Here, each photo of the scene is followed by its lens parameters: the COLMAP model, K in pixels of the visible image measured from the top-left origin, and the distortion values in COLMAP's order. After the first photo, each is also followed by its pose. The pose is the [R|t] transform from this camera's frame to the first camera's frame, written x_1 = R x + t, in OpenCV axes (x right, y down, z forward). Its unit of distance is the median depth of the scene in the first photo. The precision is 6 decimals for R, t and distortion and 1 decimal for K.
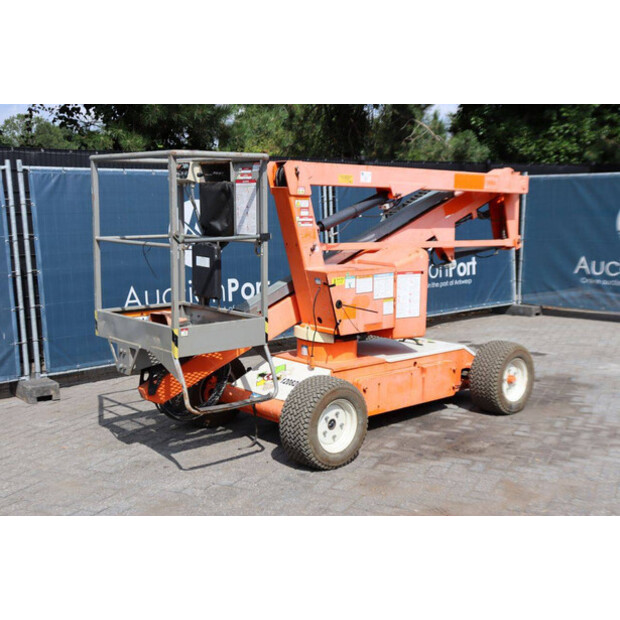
lens RADIAL K [[805.0, 0, 308.0], [0, 805.0, 308.2], [0, 0, 1]] dist [0.044567, 0.000000]
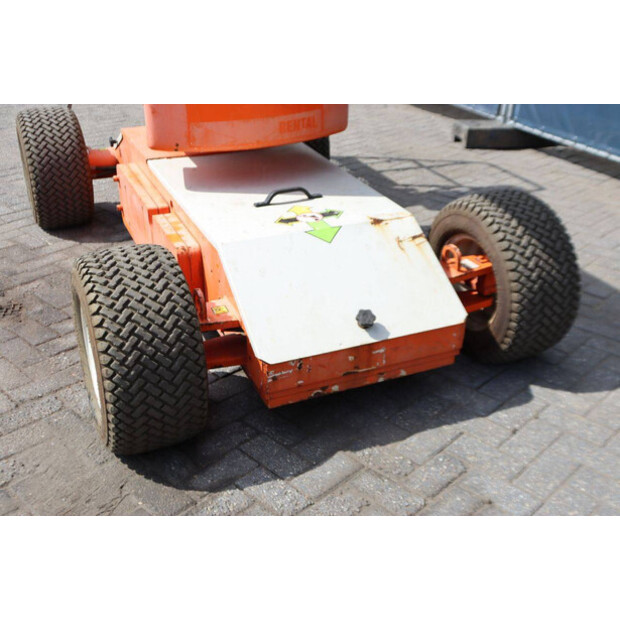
lens RADIAL K [[747.8, 0, 321.6], [0, 747.8, 312.1], [0, 0, 1]] dist [0.019322, 0.000000]
pose [[-0.312267, 0.430826, -0.846686, 0.542331], [-0.139551, 0.860783, 0.489467, -0.114480], [0.939689, 0.271001, -0.208672, 1.261633]]
